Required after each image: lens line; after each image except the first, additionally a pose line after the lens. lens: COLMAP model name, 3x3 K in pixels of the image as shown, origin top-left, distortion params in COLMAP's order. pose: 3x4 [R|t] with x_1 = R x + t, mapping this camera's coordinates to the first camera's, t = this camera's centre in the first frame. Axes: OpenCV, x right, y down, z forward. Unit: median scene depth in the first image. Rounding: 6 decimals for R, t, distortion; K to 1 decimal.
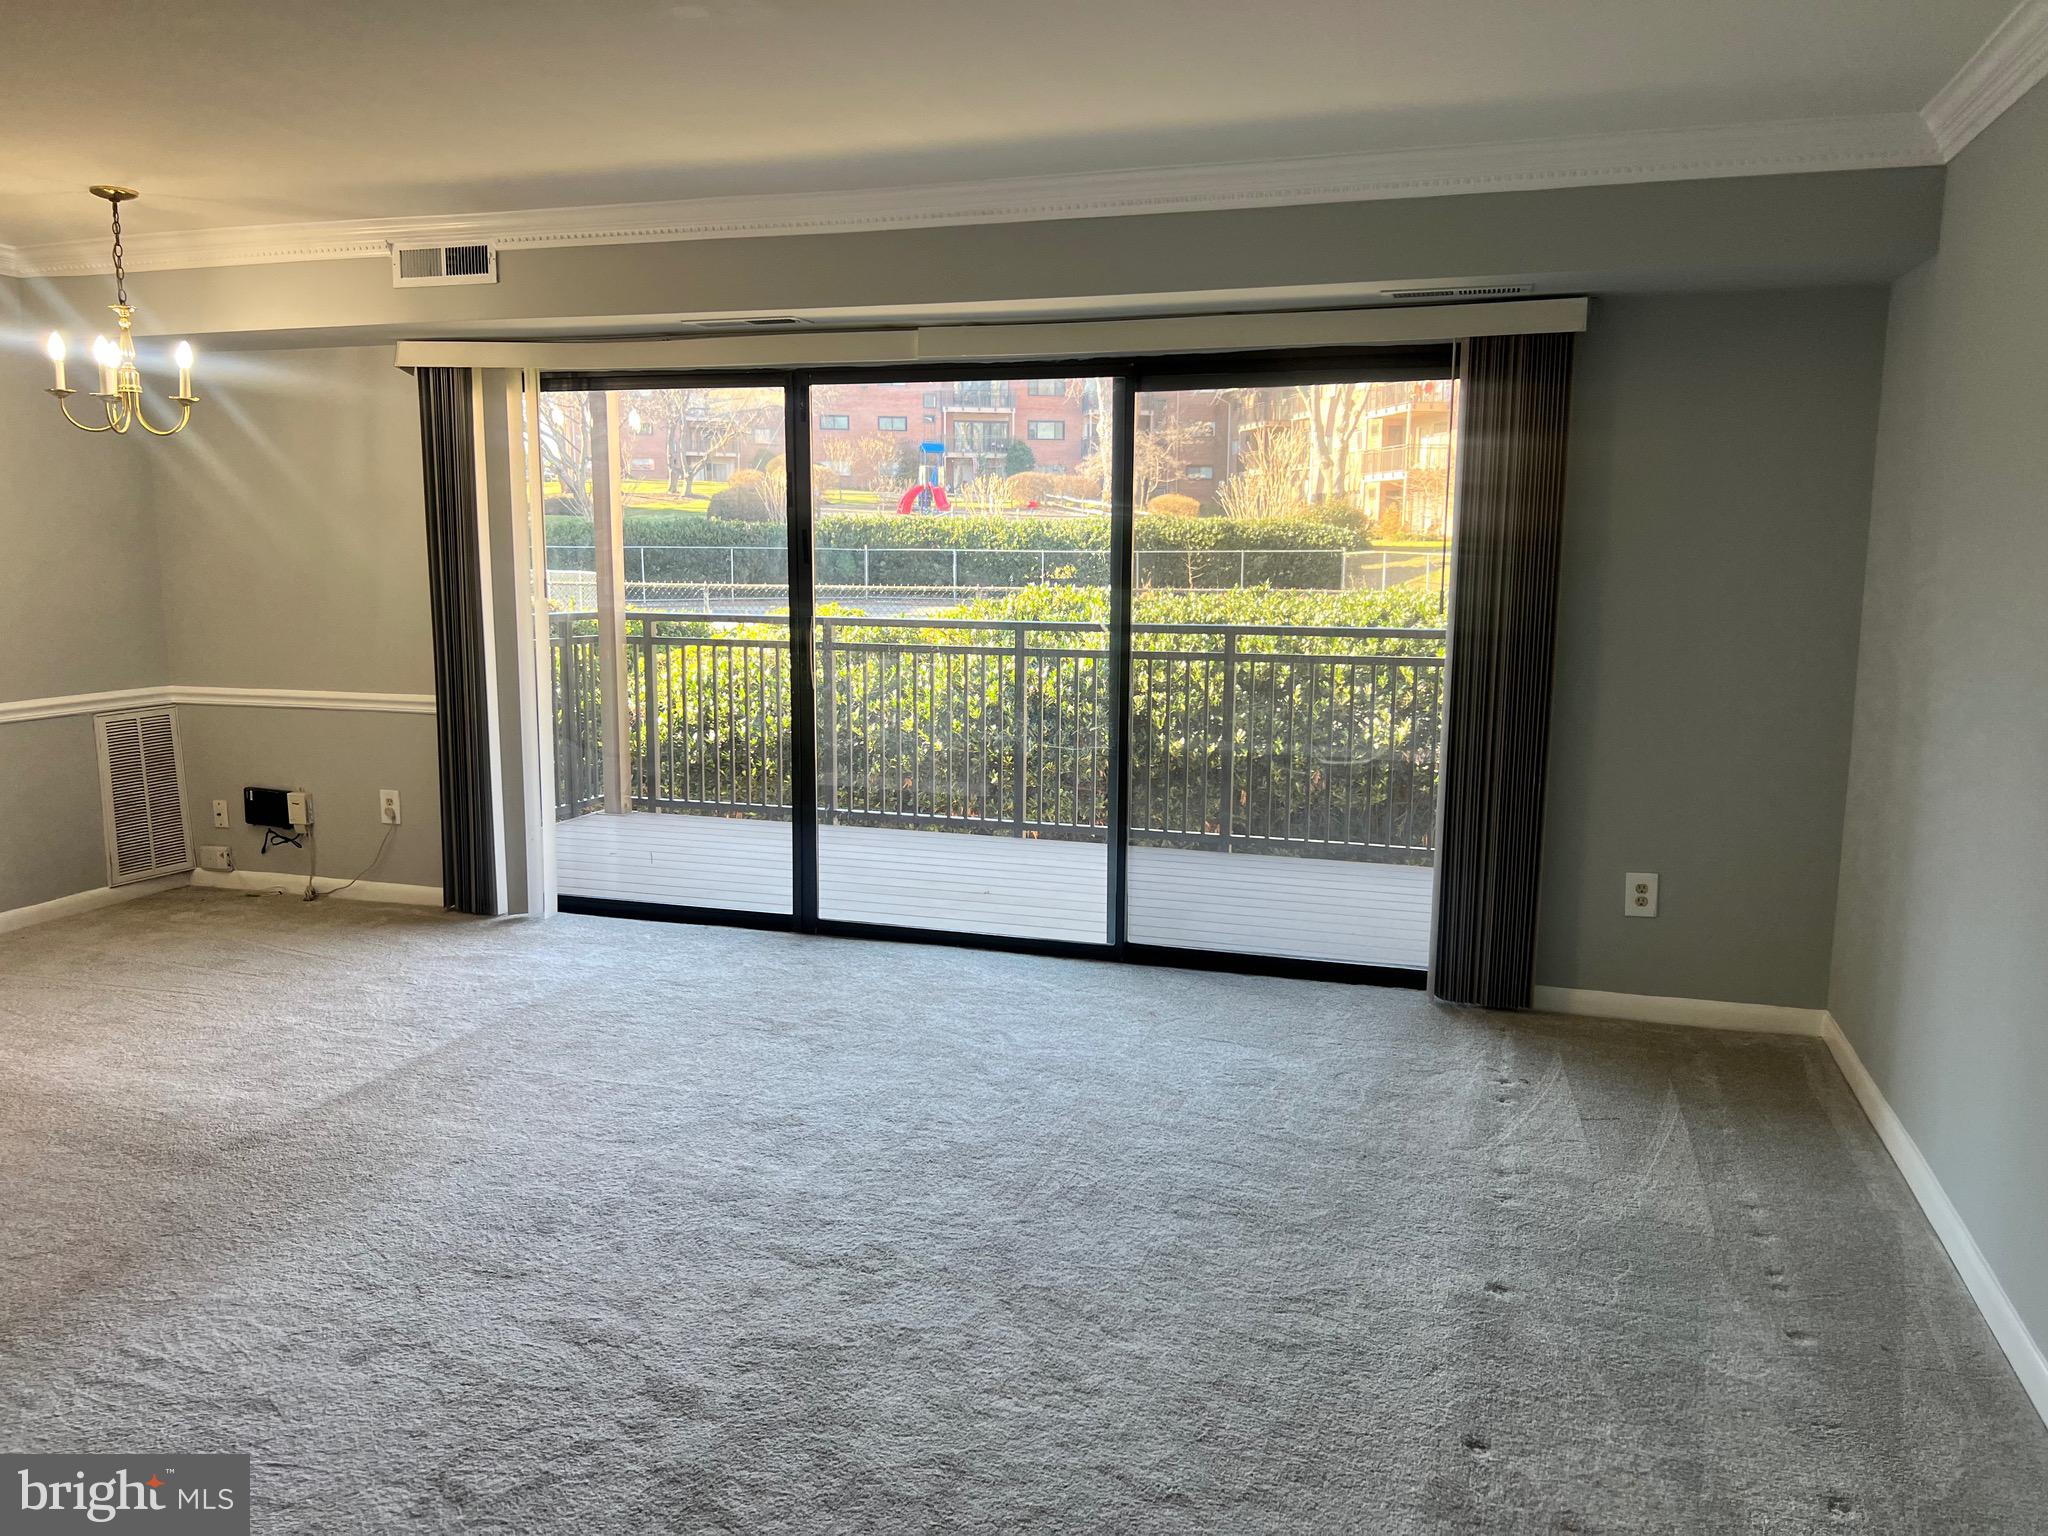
lens RADIAL K [[1554.7, 0, 1016.0], [0, 1554.7, 763.1], [0, 0, 1]] dist [0.074242, -0.081136]
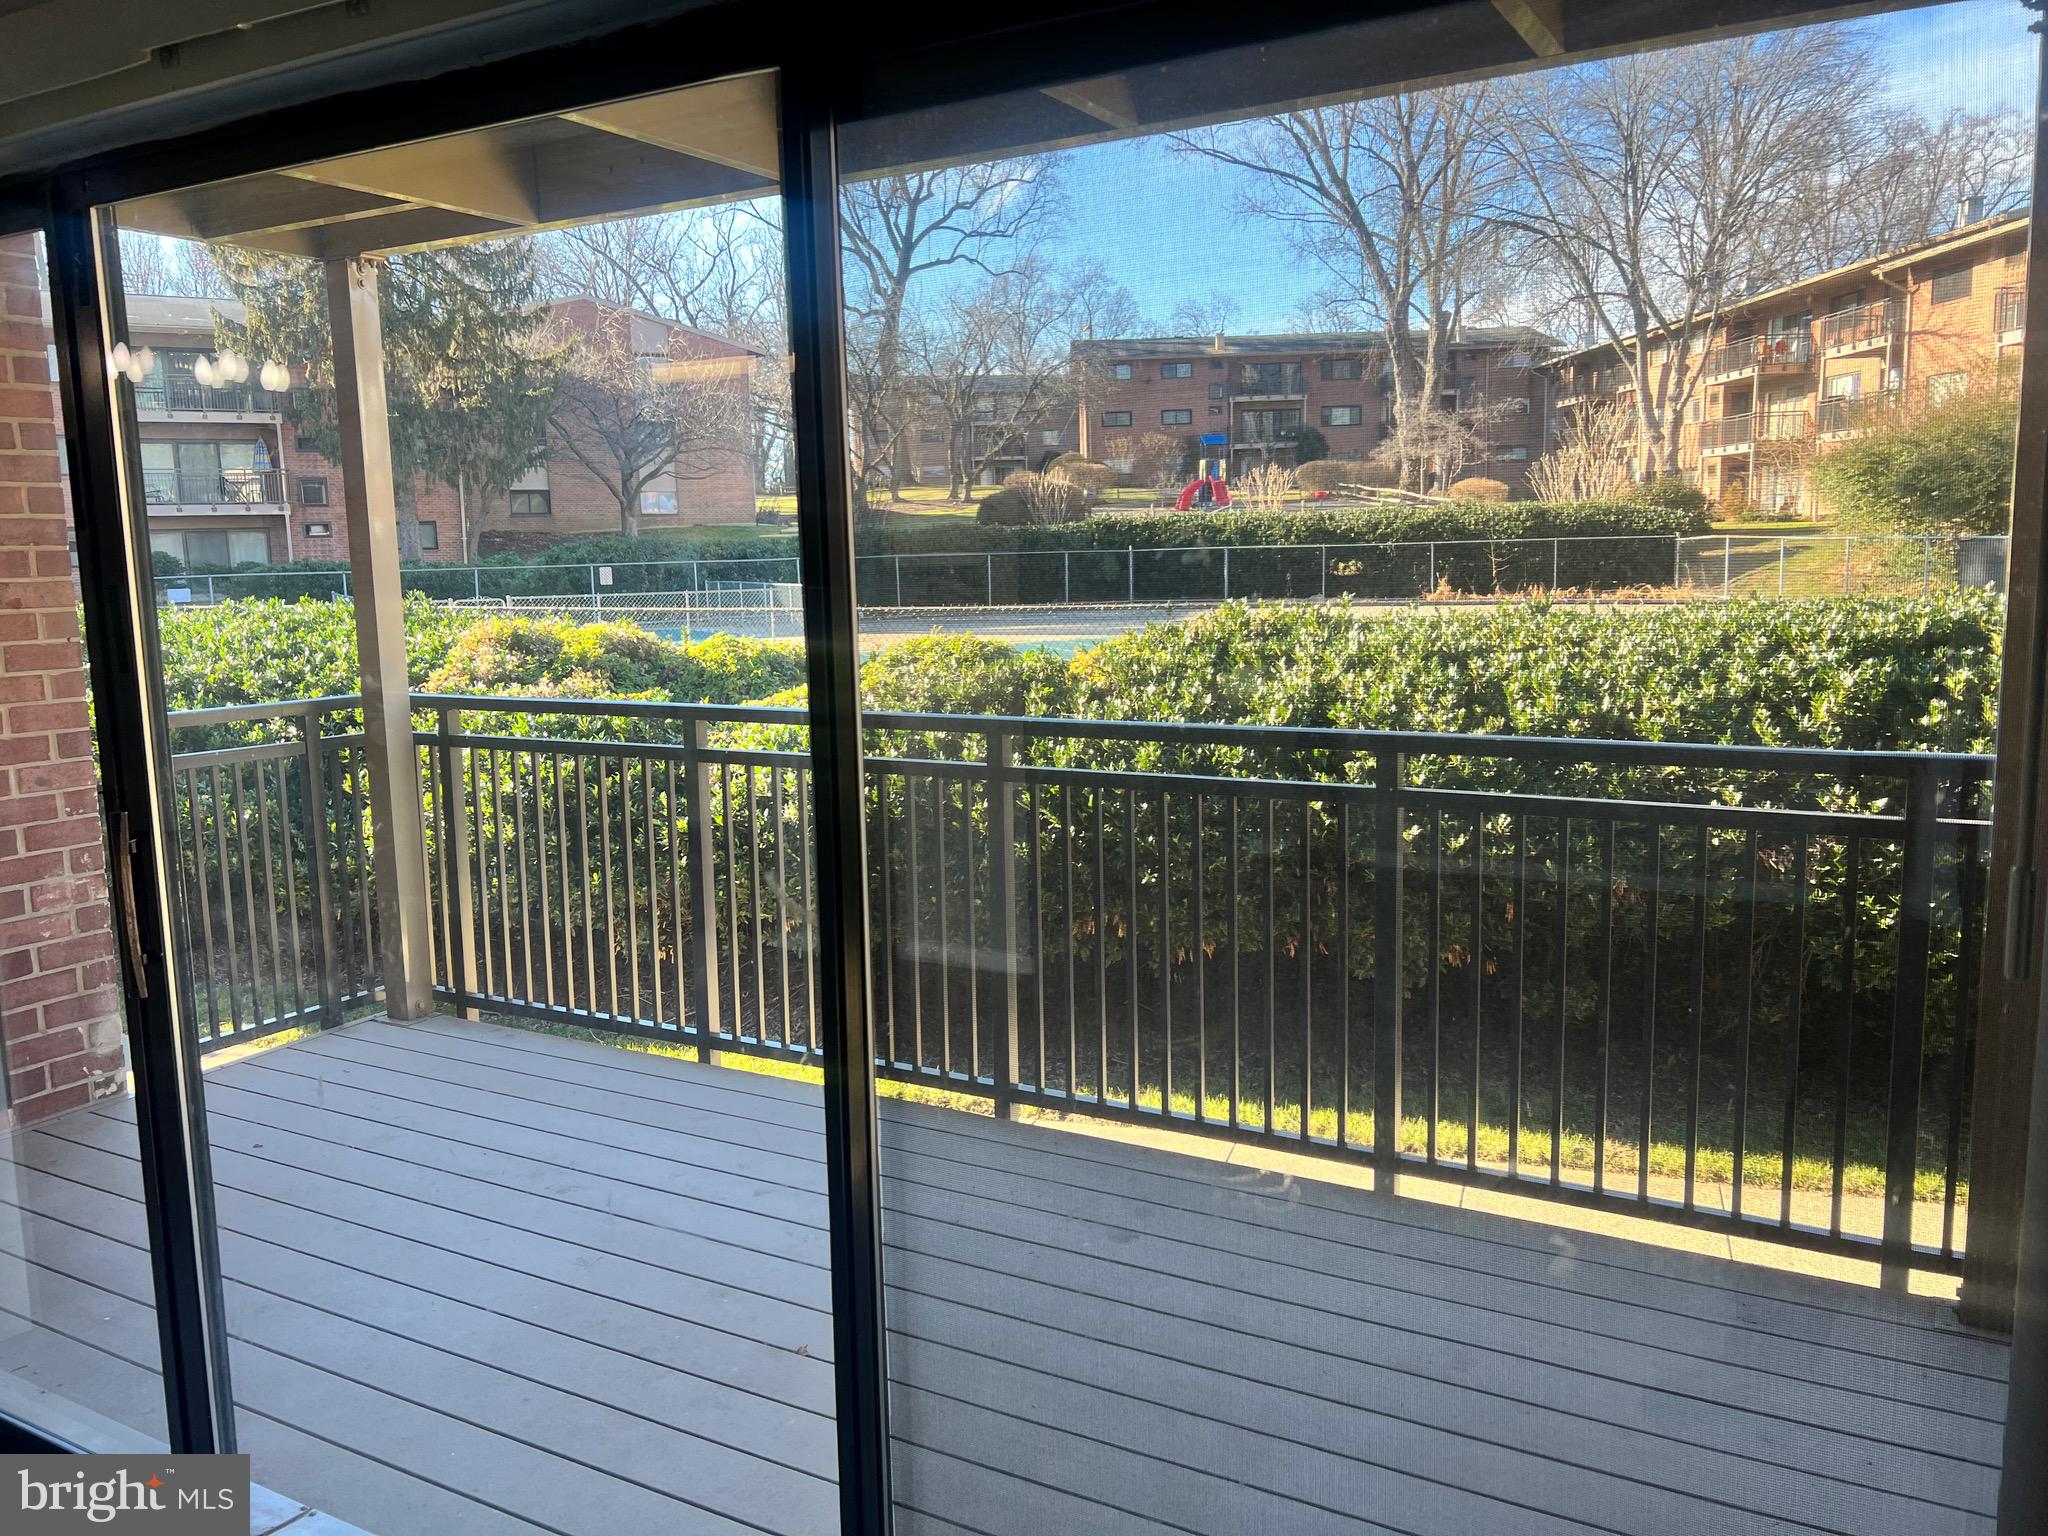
lens RADIAL K [[1554.7, 0, 1028.5], [0, 1554.7, 740.2], [0, 0, 1]] dist [0.074242, -0.081136]
pose [[0.982511, -0.004620, -0.186146, 0.142050], [0.002309, 0.999918, -0.012630, -0.095061], [0.186189, 0.011979, 0.982441, 0.599378]]
